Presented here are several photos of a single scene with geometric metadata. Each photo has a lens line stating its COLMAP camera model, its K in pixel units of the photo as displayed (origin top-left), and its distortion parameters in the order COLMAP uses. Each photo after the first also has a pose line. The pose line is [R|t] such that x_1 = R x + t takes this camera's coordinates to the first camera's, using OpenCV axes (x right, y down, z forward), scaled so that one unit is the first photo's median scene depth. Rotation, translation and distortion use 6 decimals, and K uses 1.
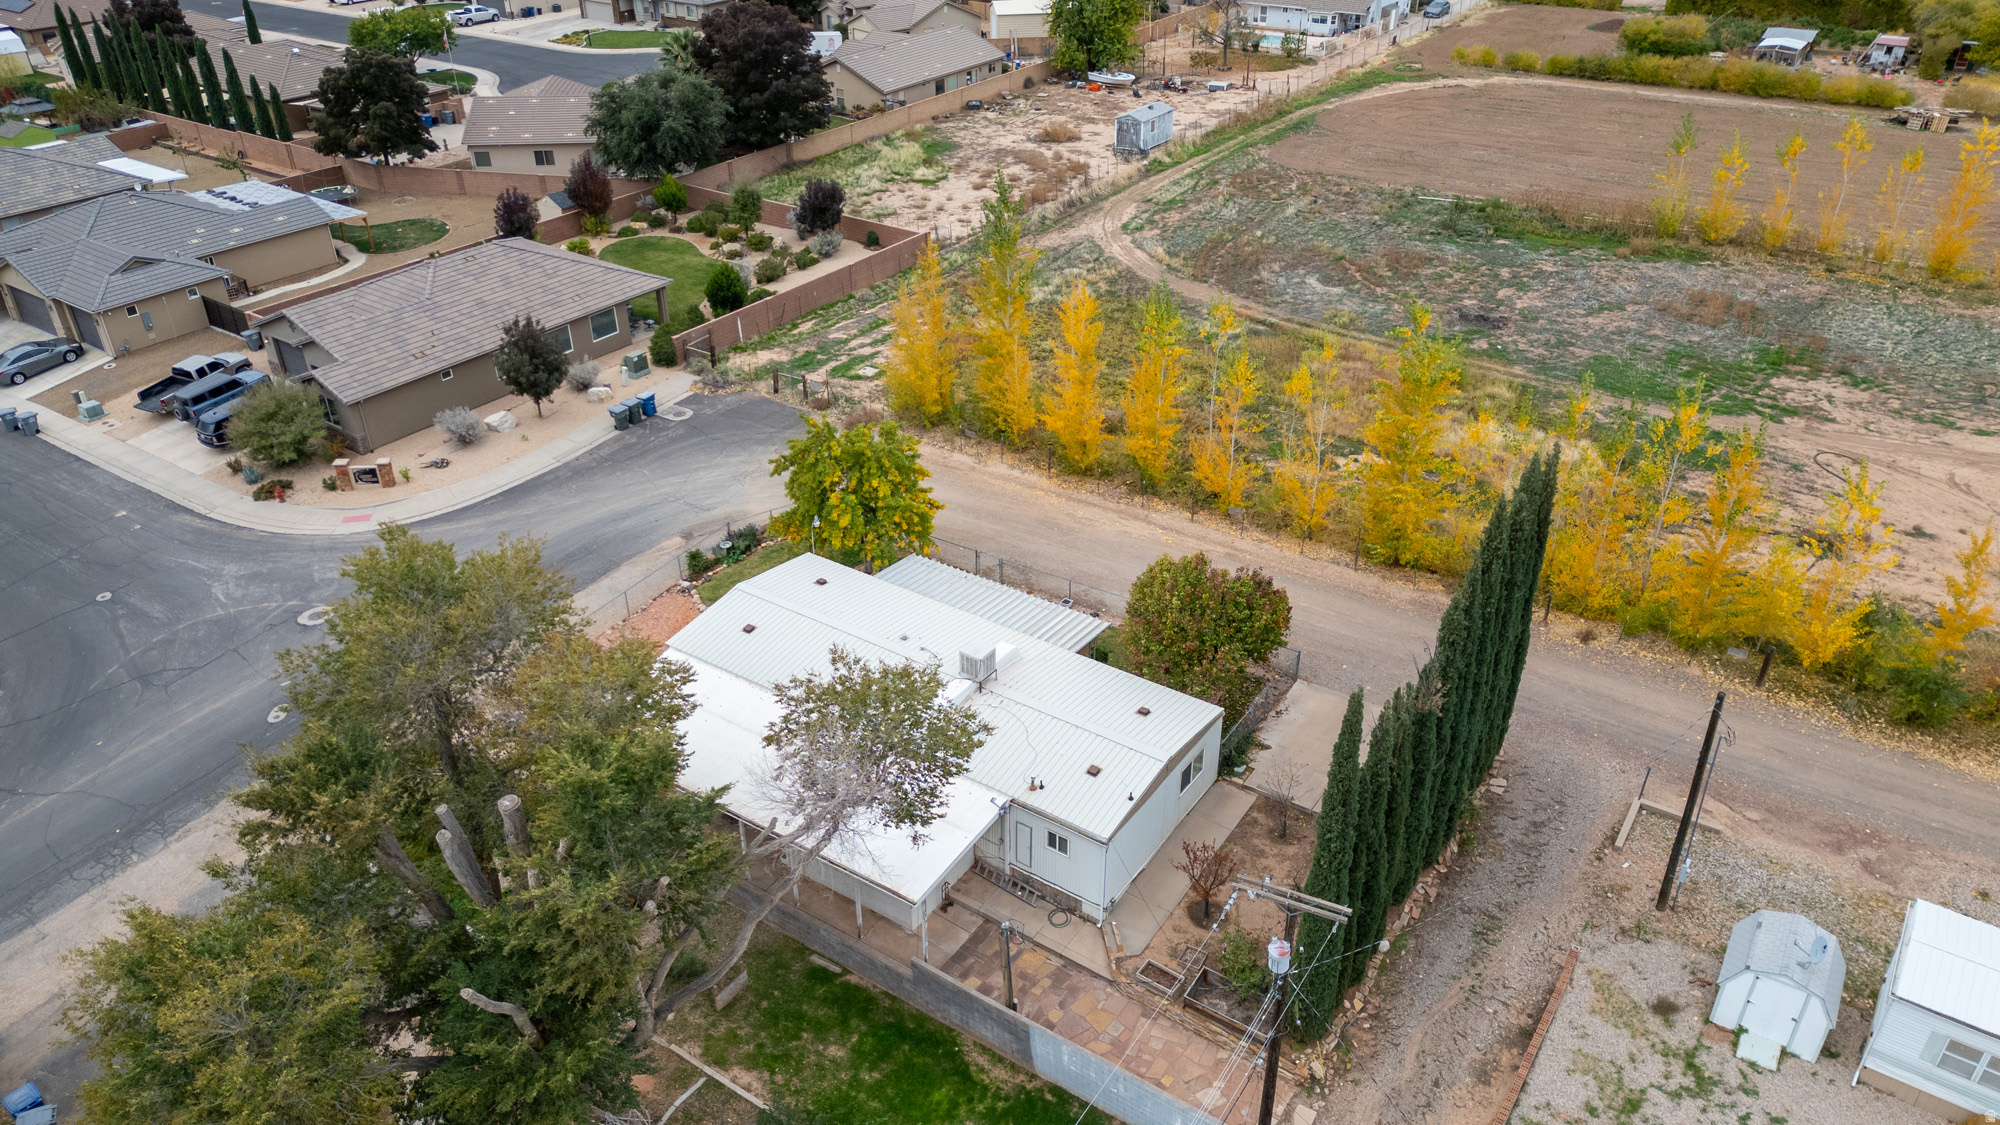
lens RADIAL K [[1405.2, 0, 1000.0], [0, 1405.2, 576.0], [0, 0, 1]] dist [0.058261, -0.048898]
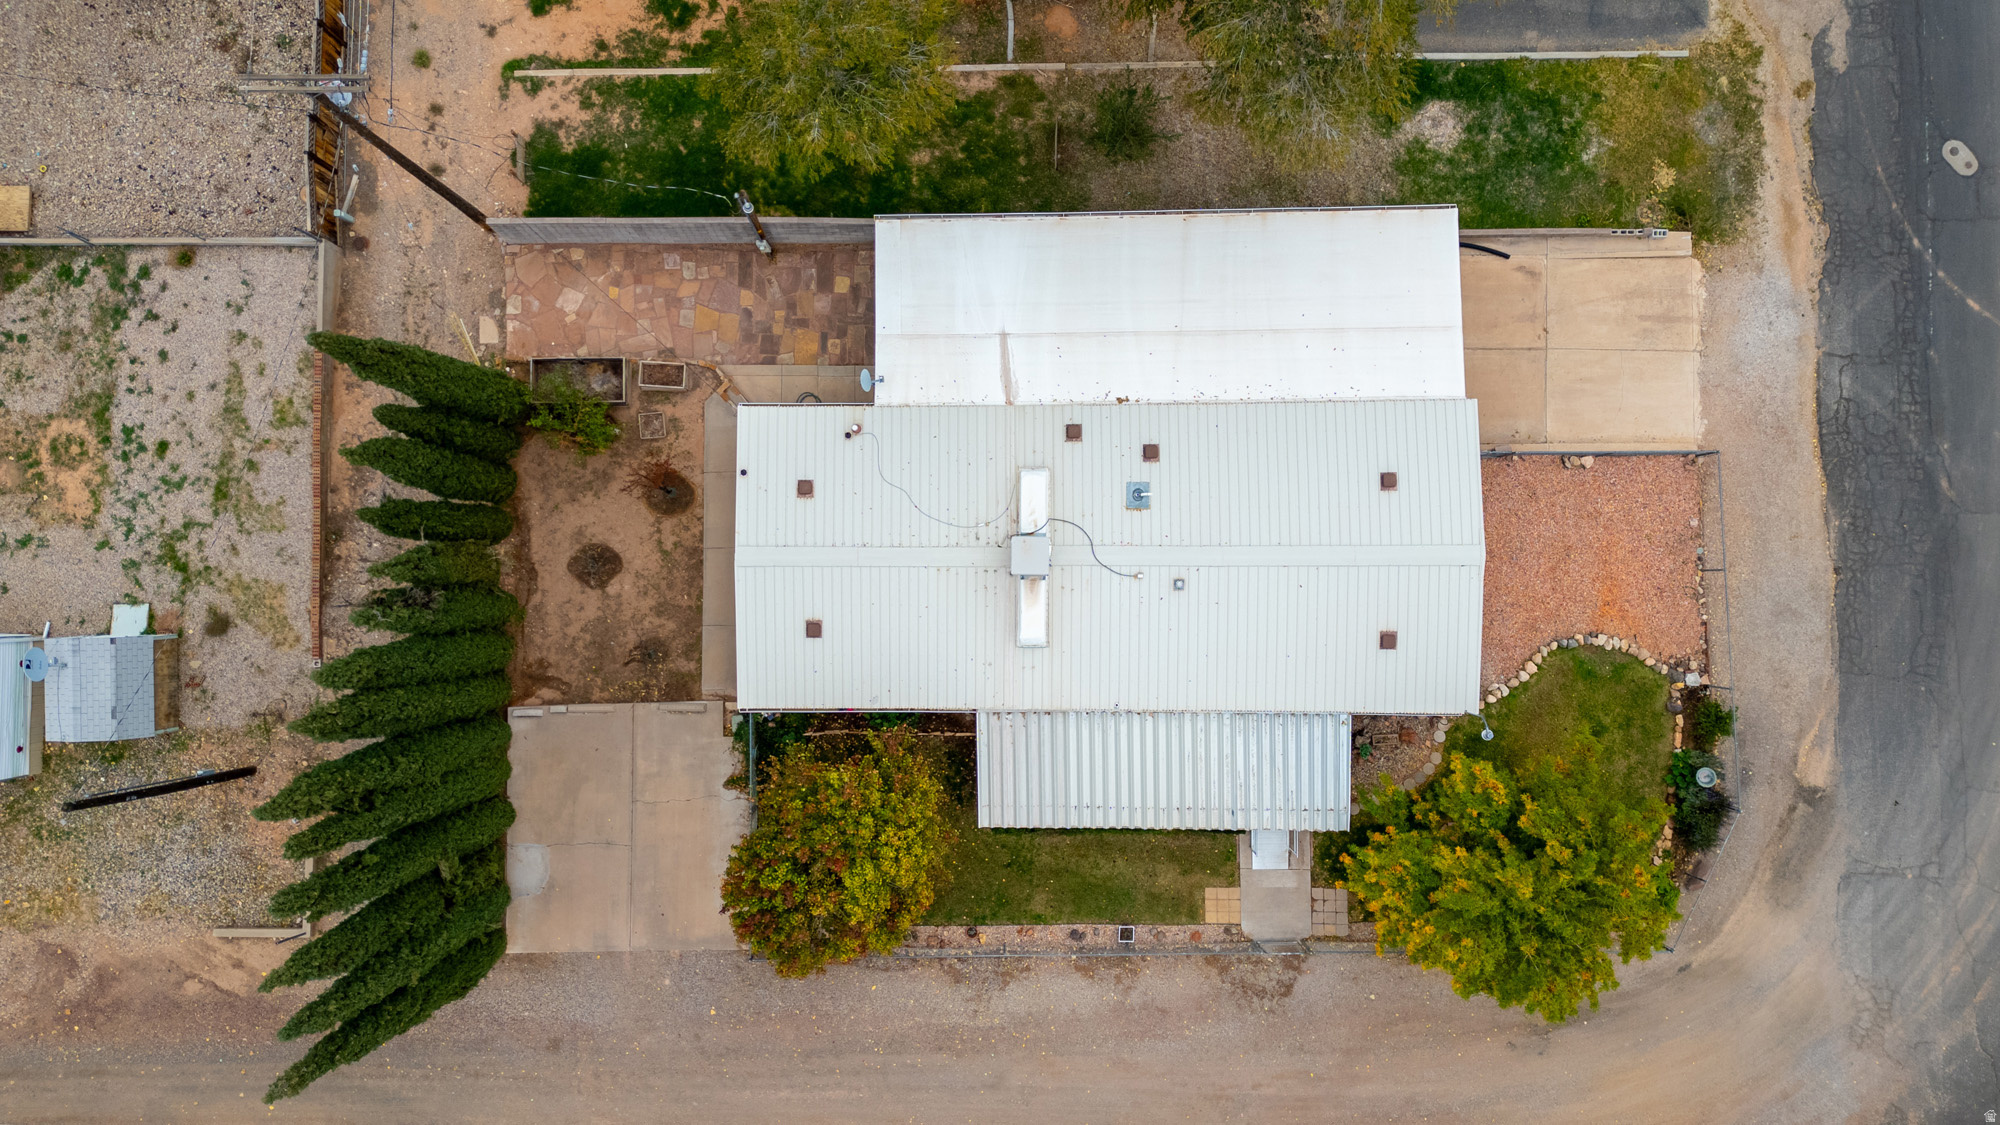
lens RADIAL K [[1405.2, 0, 997.4], [0, 1405.2, 560.5], [0, 0, 1]] dist [0.058261, -0.048898]
pose [[-0.823051, 0.566877, 0.035193, -0.019397], [-0.250722, -0.418226, 0.873055, -0.364439], [0.509633, 0.709745, 0.486350, 0.416376]]
